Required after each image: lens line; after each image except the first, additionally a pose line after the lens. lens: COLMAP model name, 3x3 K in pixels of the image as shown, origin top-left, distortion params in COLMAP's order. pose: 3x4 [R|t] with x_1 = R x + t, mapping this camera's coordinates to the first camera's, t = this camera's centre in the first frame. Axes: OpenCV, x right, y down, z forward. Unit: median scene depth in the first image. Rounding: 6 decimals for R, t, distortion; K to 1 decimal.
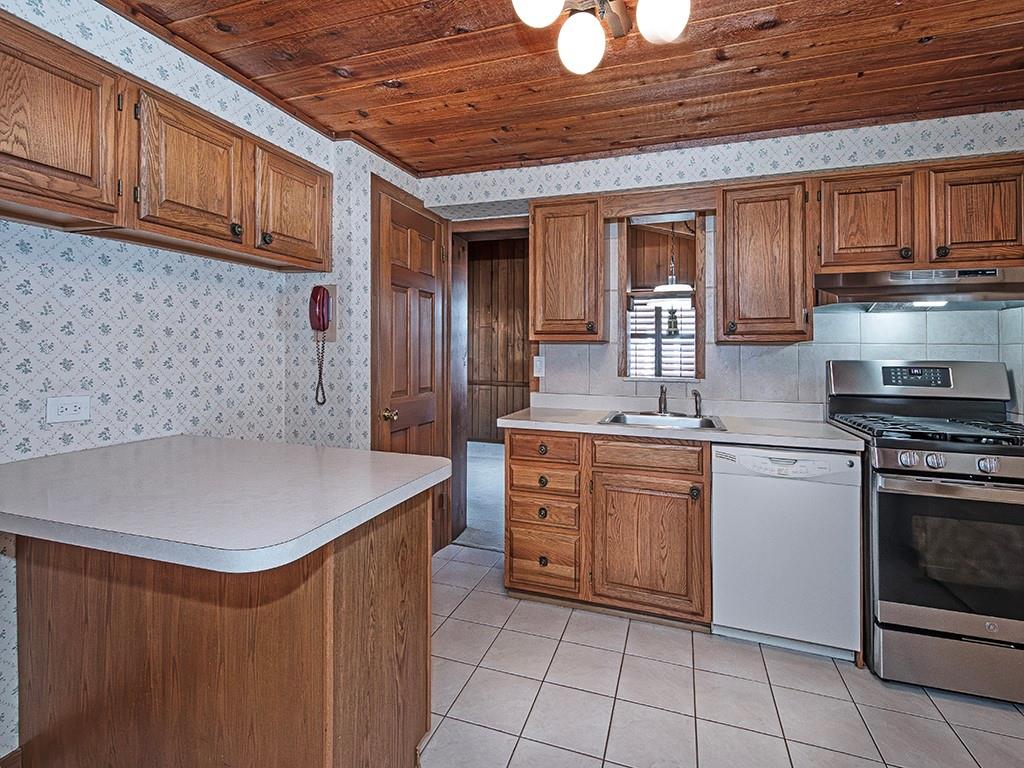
lens RADIAL K [[470.8, 0, 515.4], [0, 470.8, 373.0], [0, 0, 1]] dist [0.004362, -0.000031]
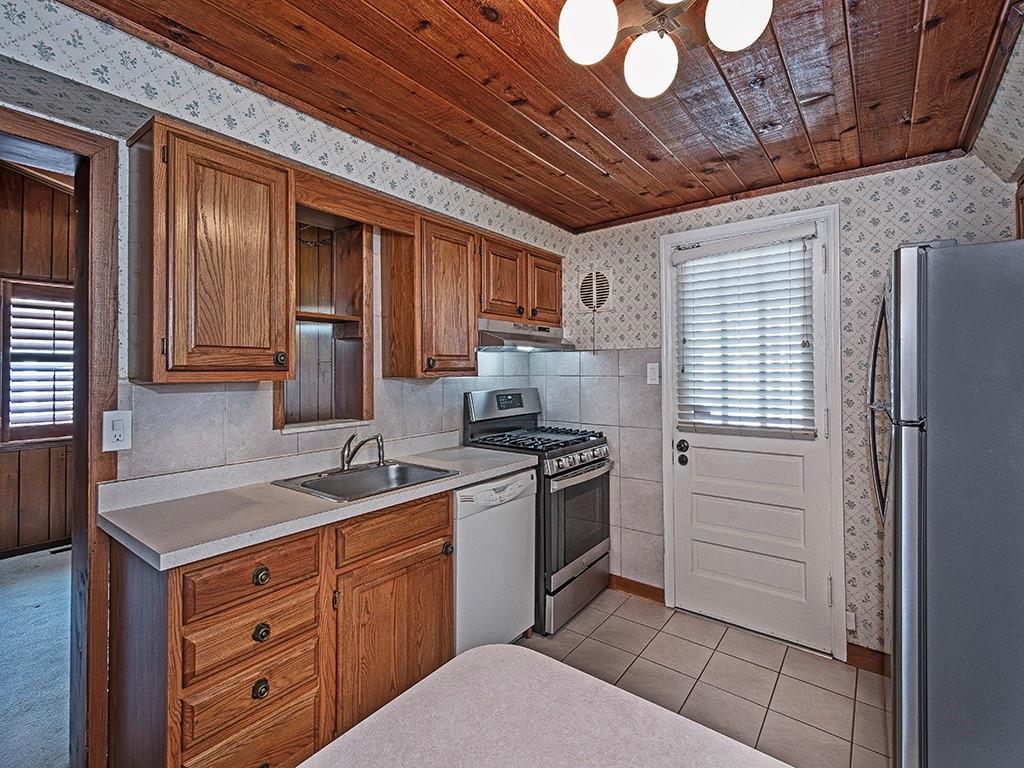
lens RADIAL K [[470.8, 0, 515.4], [0, 470.8, 373.0], [0, 0, 1]] dist [0.004362, -0.000031]
pose [[0.320291, -0.016724, 0.947171, -0.412143], [0.055041, 0.998484, -0.000982, -0.071048], [-0.945719, 0.052448, 0.320726, 0.560827]]
